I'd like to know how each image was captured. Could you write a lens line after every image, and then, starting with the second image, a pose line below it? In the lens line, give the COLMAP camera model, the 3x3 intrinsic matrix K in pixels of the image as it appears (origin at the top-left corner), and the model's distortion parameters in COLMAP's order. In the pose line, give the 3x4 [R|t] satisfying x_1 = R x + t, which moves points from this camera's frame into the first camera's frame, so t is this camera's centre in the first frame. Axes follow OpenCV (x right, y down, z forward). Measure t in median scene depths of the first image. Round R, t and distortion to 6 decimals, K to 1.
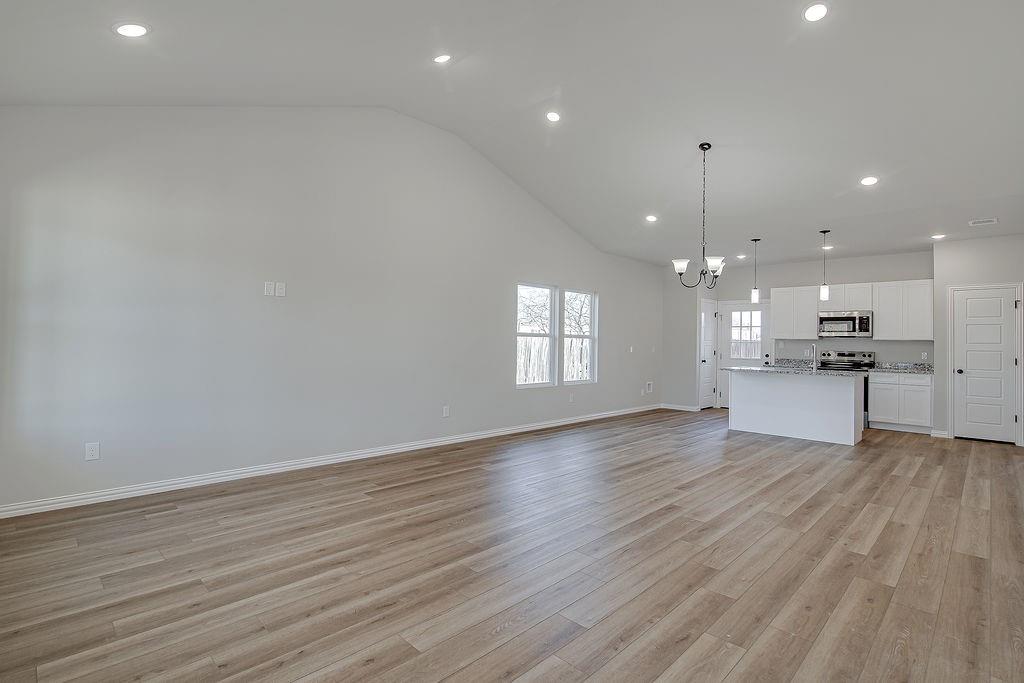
lens RADIAL K [[493.4, 0, 513.9], [0, 493.4, 333.2], [0, 0, 1]] dist [-0.011874, 0.000440]
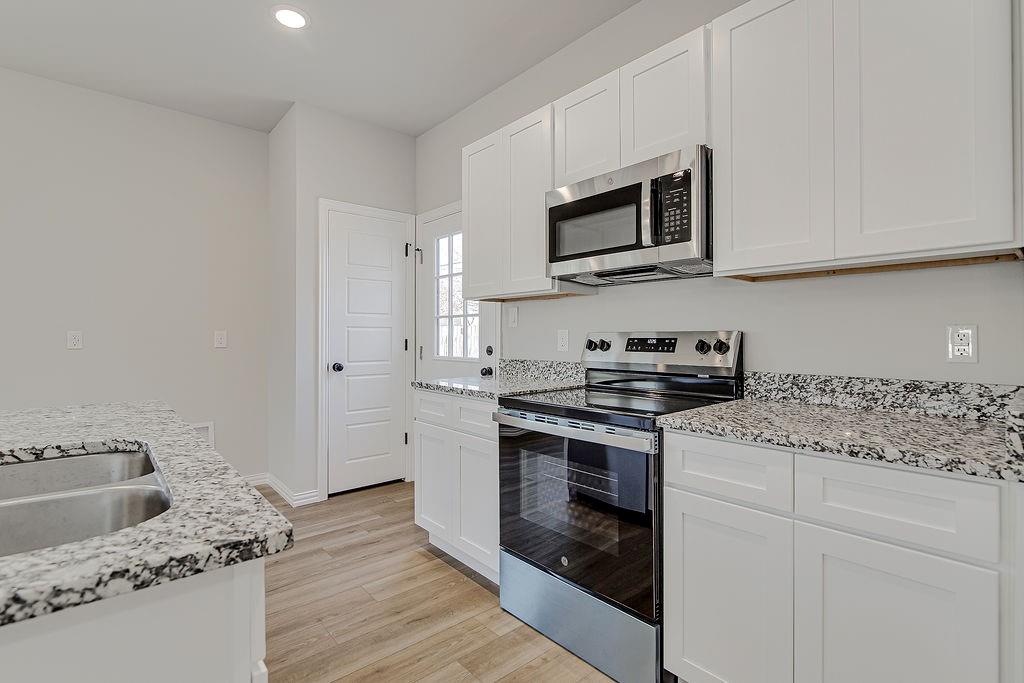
lens RADIAL K [[485.6, 0, 508.7], [0, 485.6, 333.1], [0, 0, 1]] dist [0.003165, 0.001305]
pose [[0.996056, -0.017573, -0.086966, 0.689500], [0.018470, 0.999784, 0.009522, 0.037298], [0.086780, -0.011091, 0.996166, 0.806692]]
